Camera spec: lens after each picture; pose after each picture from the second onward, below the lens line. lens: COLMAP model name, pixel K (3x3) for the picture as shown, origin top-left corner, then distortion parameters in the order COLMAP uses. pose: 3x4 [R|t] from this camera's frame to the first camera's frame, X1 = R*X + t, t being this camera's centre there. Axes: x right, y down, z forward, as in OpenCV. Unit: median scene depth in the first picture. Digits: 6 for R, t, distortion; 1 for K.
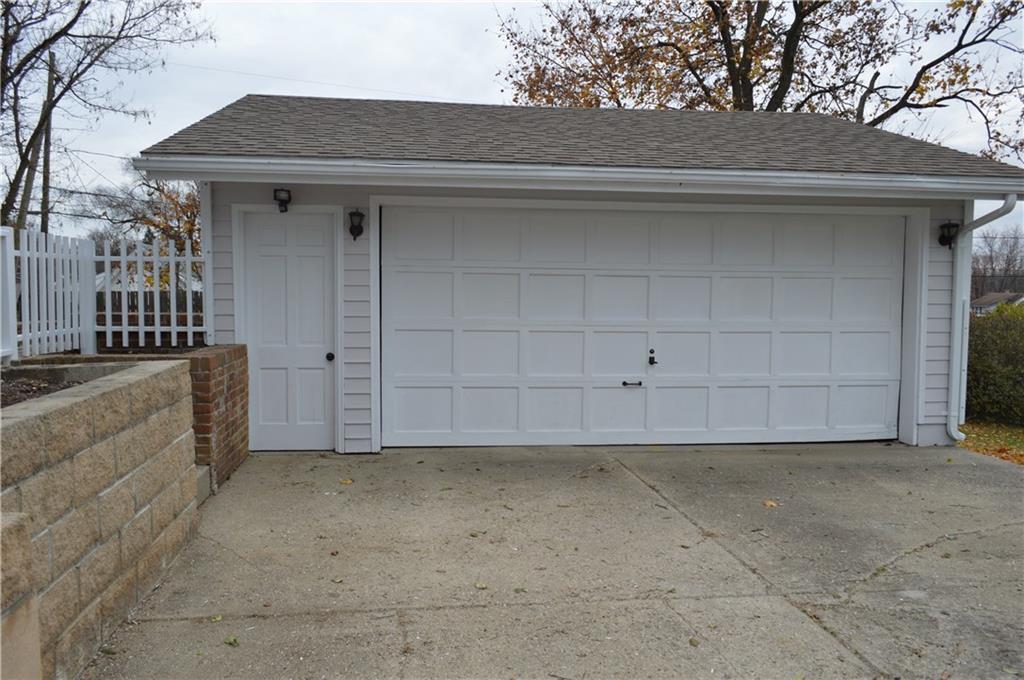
lens RADIAL K [[815.4, 0, 506.9], [0, 815.4, 341.9], [0, 0, 1]] dist [-0.014659, 0.006831]
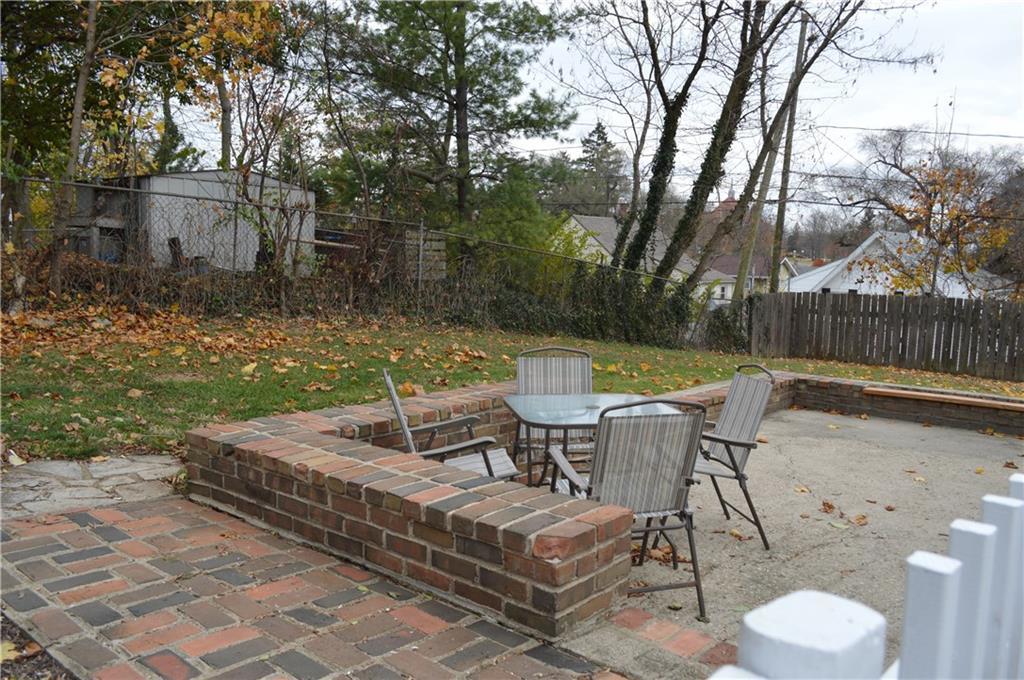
lens RADIAL K [[815.4, 0, 507.2], [0, 815.4, 340.1], [0, 0, 1]] dist [-0.014659, 0.006831]
pose [[0.678035, 0.082800, -0.730351, -0.127595], [-0.064990, 0.996497, 0.052639, -0.040239], [0.732151, 0.011775, 0.681041, 0.202876]]
